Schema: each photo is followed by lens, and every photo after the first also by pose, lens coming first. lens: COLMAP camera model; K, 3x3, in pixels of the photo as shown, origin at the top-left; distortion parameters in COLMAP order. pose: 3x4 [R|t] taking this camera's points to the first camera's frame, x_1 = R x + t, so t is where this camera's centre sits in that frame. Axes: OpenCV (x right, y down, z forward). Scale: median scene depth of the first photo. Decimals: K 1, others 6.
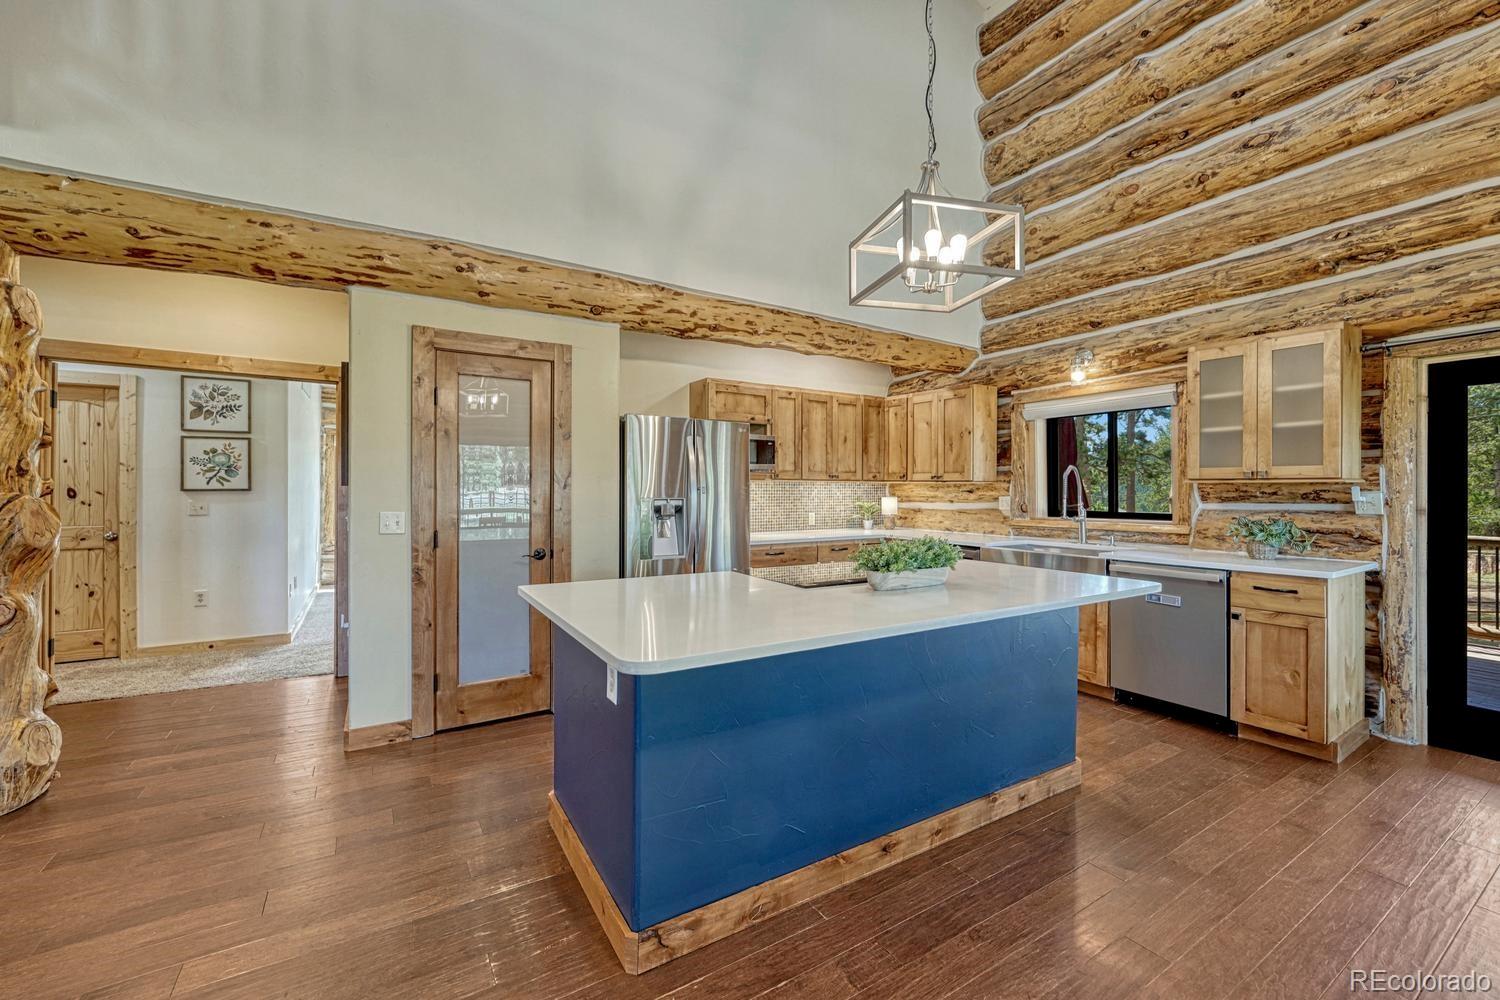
lens RADIAL K [[609.5, 0, 739.5], [0, 609.5, 487.3], [0, 0, 1]] dist [-0.015850, 0.003279]
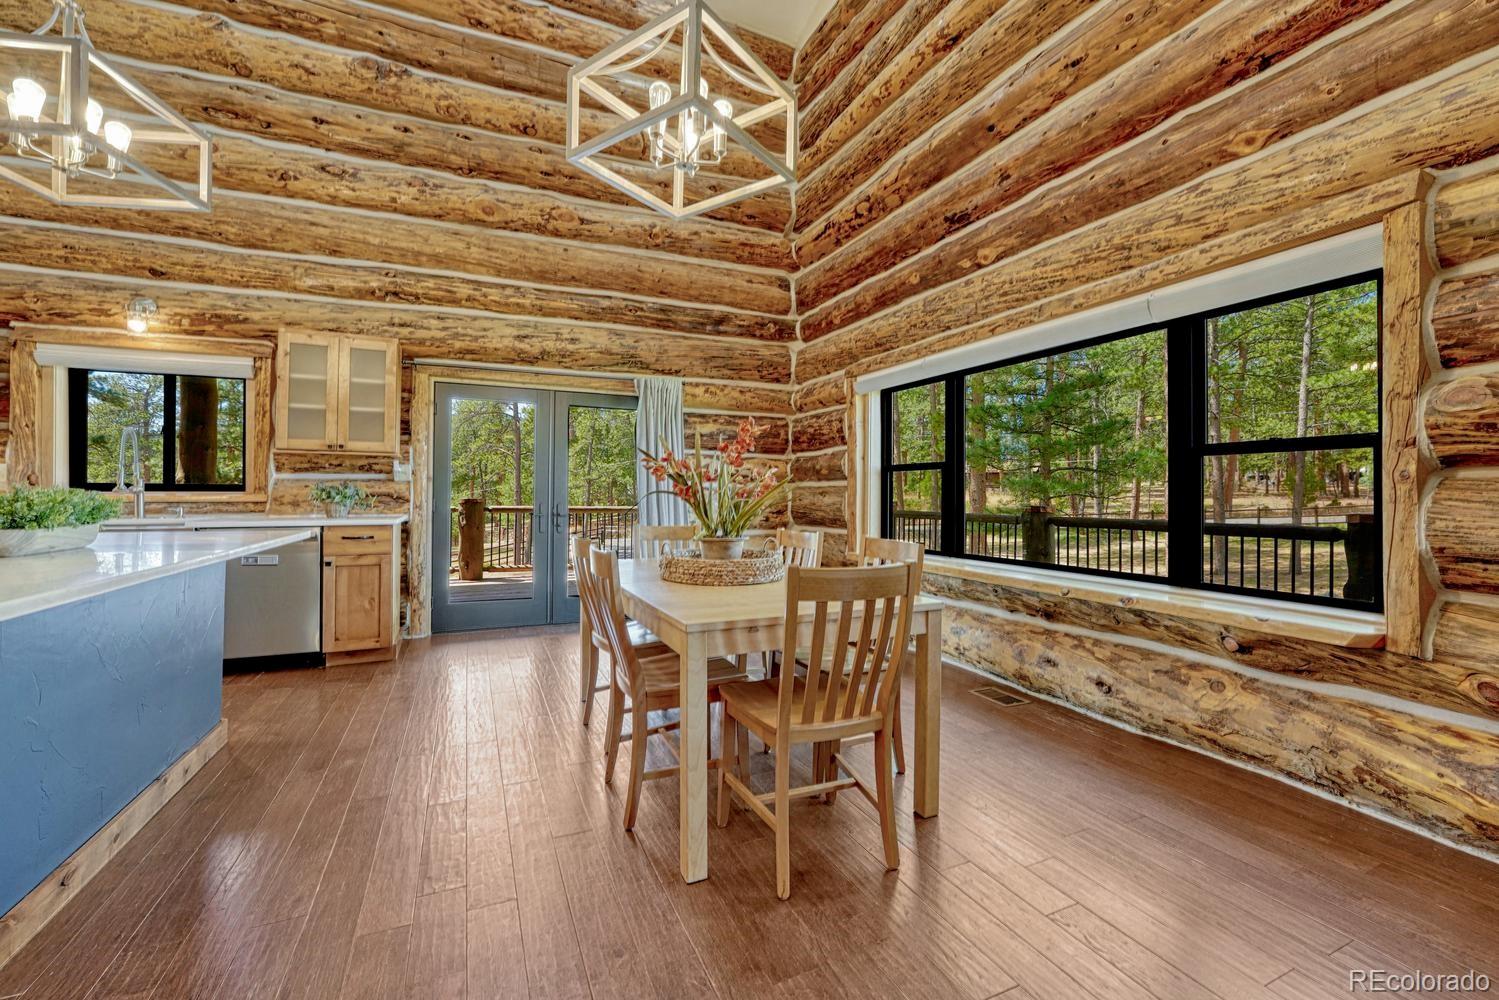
lens RADIAL K [[609.1, 0, 744.1], [0, 609.1, 489.0], [0, 0, 1]] dist [-0.015850, 0.003279]
pose [[0.123467, 0.001560, 0.992347, -0.226287], [-0.011755, 0.999931, -0.000109, 0.048698], [-0.992279, -0.011651, 0.123477, 0.032625]]
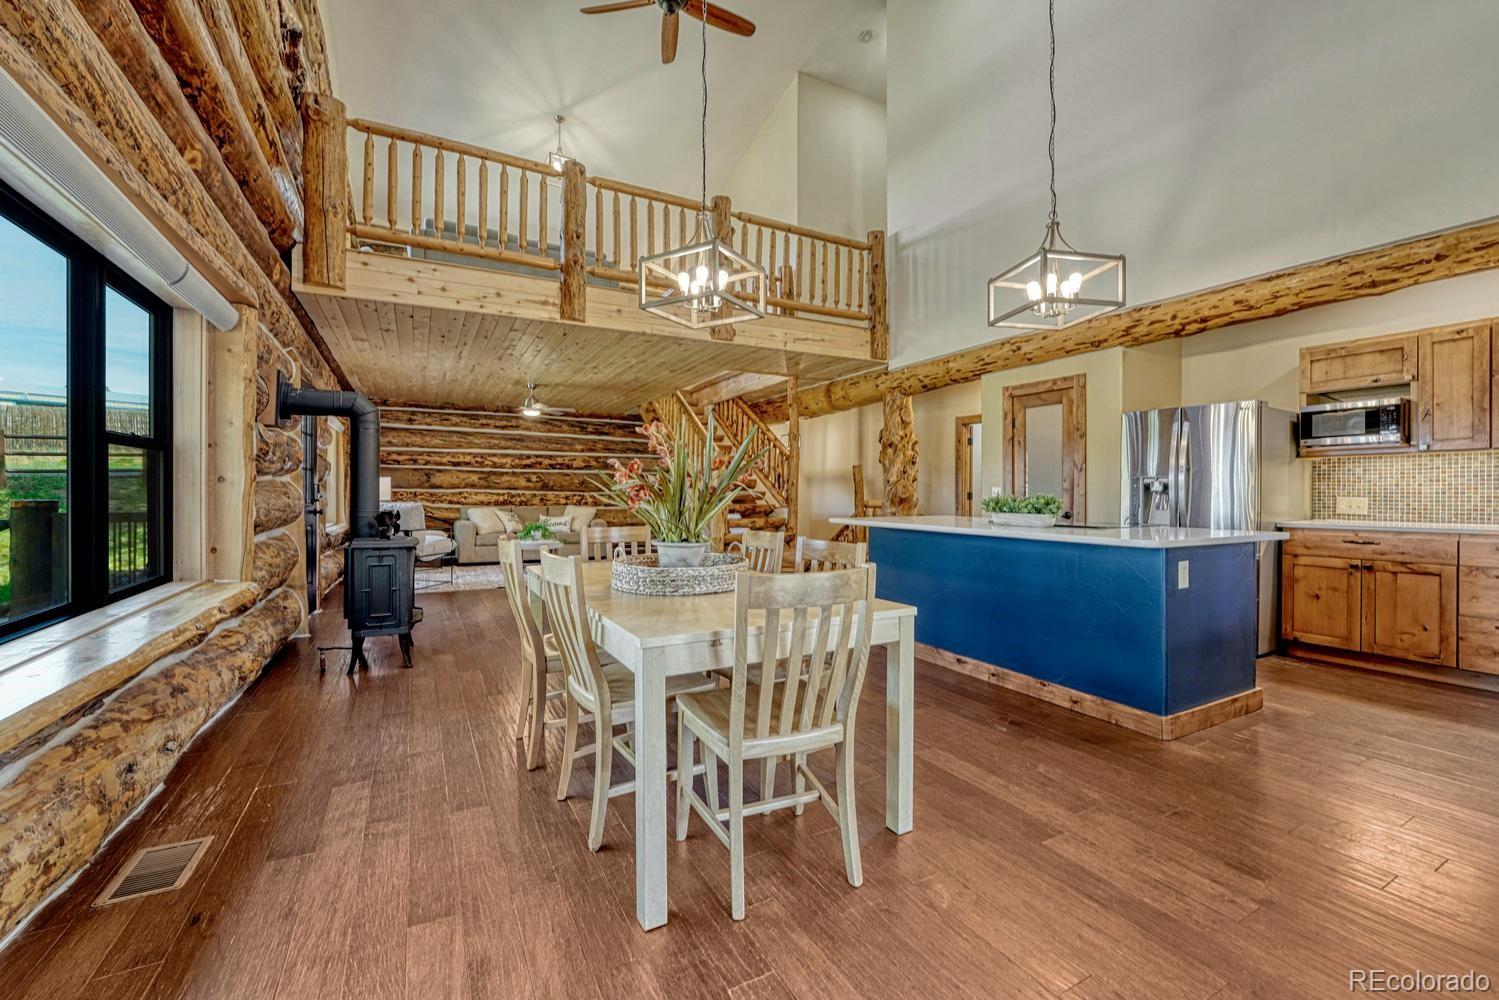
lens RADIAL K [[609.1, 0, 741.1], [0, 609.1, 490.4], [0, 0, 1]] dist [-0.015850, 0.003279]
pose [[-0.055368, -0.008055, -0.998434, 1.205159], [0.001308, 0.999966, -0.008140, 0.057221], [0.998465, -0.001756, -0.055356, 0.259015]]
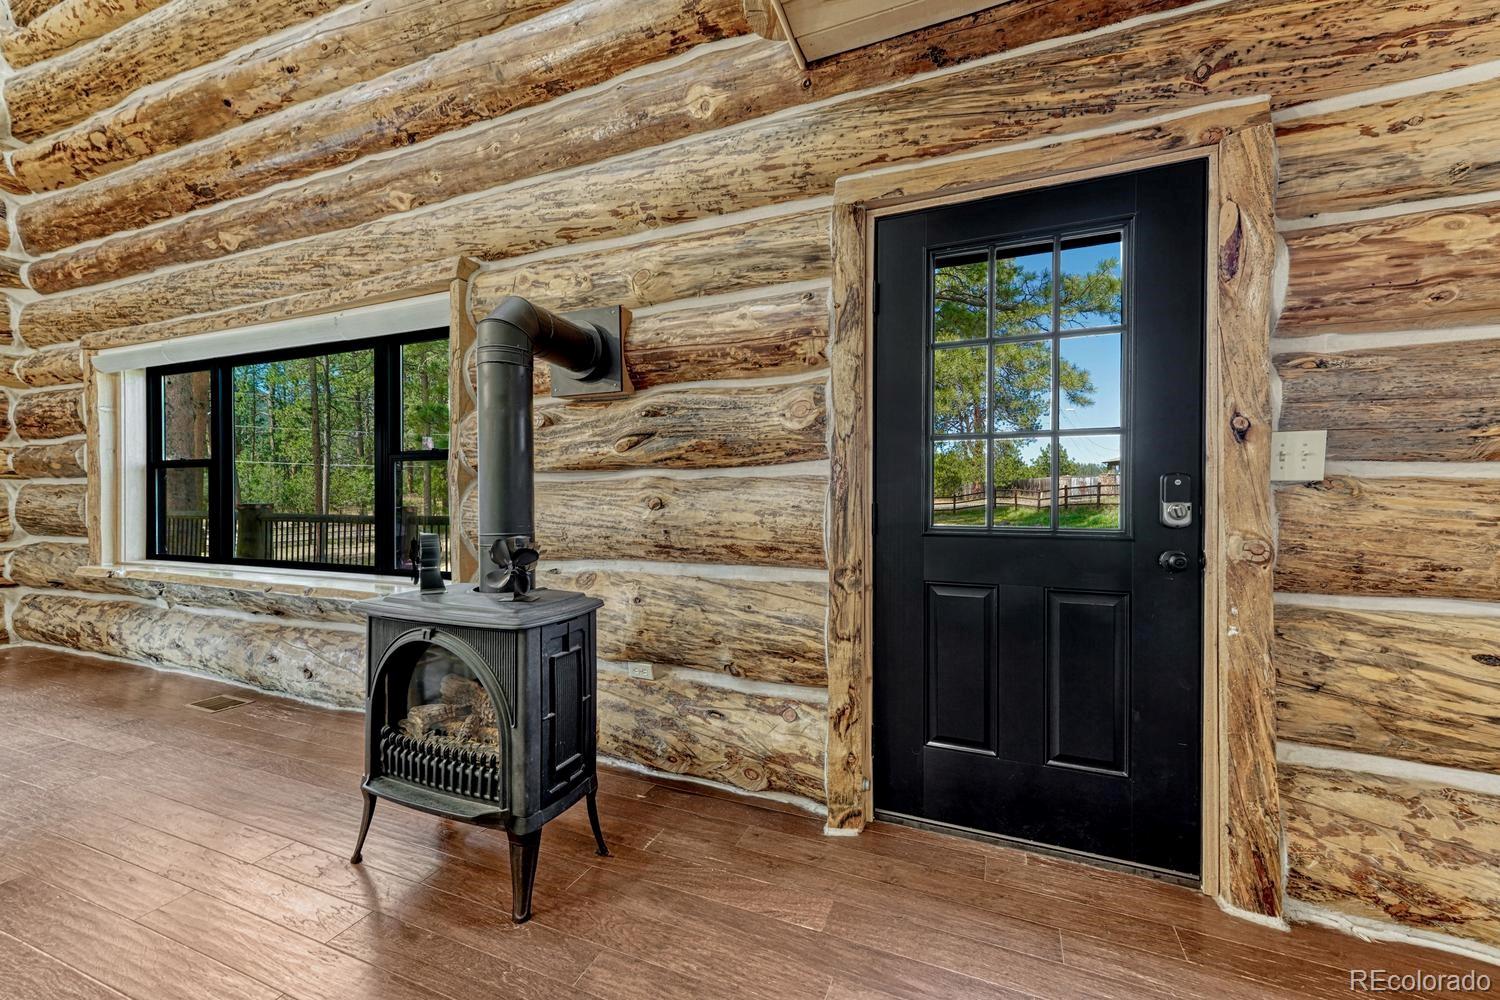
lens RADIAL K [[601.5, 0, 754.5], [0, 601.5, 503.8], [0, 0, 1]] dist [0.012257, 0.002853]
pose [[-0.587404, -0.012996, 0.809190, -0.441446], [-0.011155, 0.999906, 0.007961, 0.050792], [-0.809217, -0.004350, -0.587493, -0.351744]]
